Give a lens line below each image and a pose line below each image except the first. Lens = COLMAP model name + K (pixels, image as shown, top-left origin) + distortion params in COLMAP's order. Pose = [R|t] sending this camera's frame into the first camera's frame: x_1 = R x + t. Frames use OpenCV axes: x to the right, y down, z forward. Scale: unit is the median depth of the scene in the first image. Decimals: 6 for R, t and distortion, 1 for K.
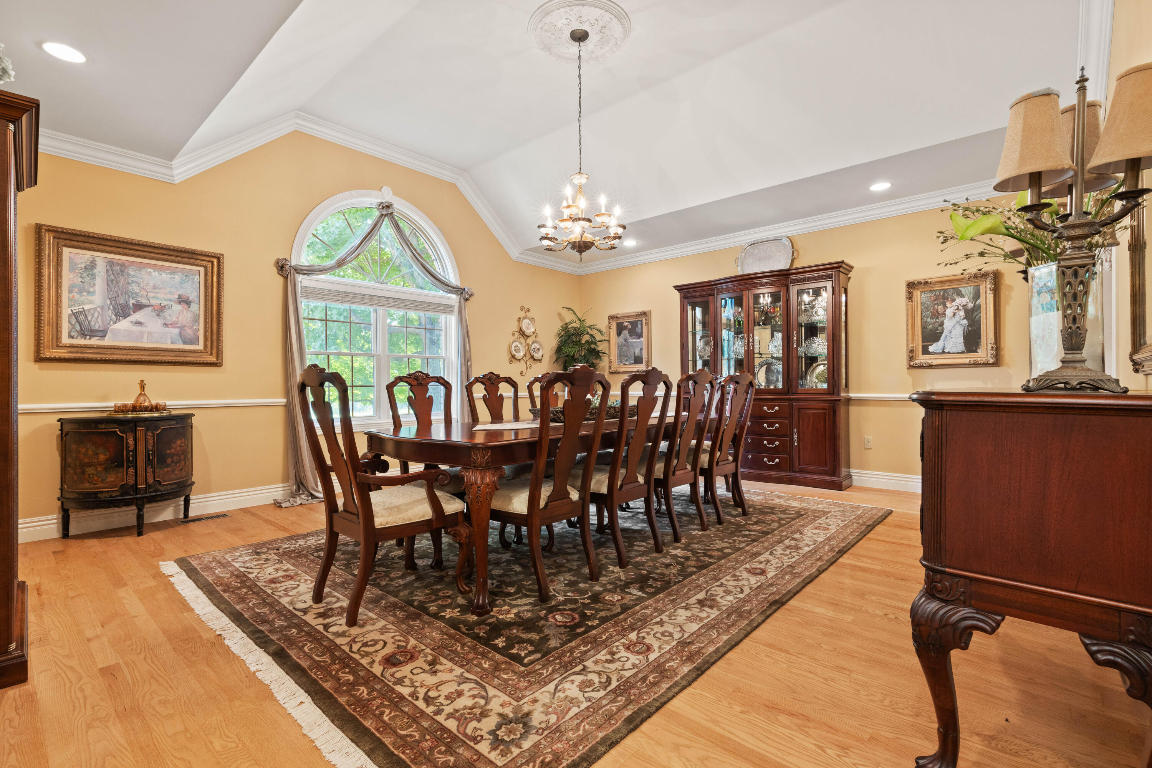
lens RADIAL K [[521.1, 0, 576.5], [0, 521.1, 382.5], [0, 0, 1]] dist [0.002479, -0.000075]
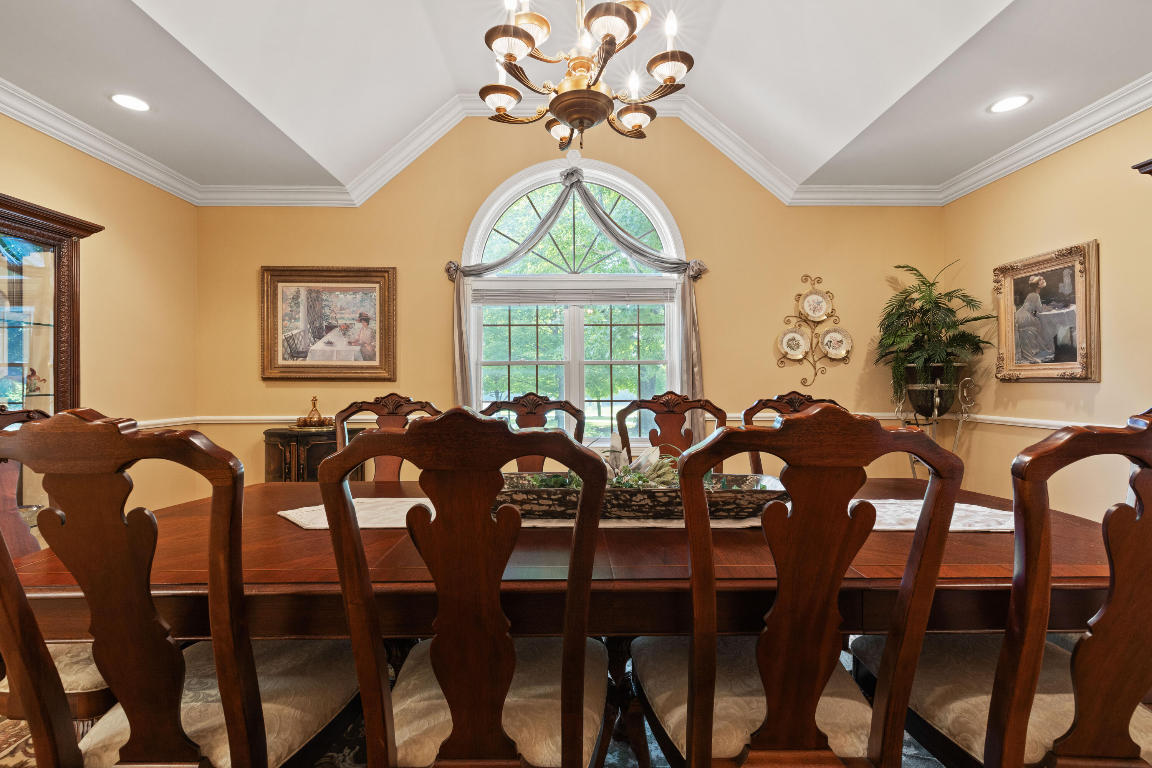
lens RADIAL K [[521.1, 0, 573.0], [0, 521.1, 380.2], [0, 0, 1]] dist [0.002479, -0.000075]
pose [[0.670411, -0.005893, -0.741966, 0.252074], [0.001493, 0.999977, -0.006594, -0.023975], [0.741988, 0.003313, 0.670405, 0.538837]]
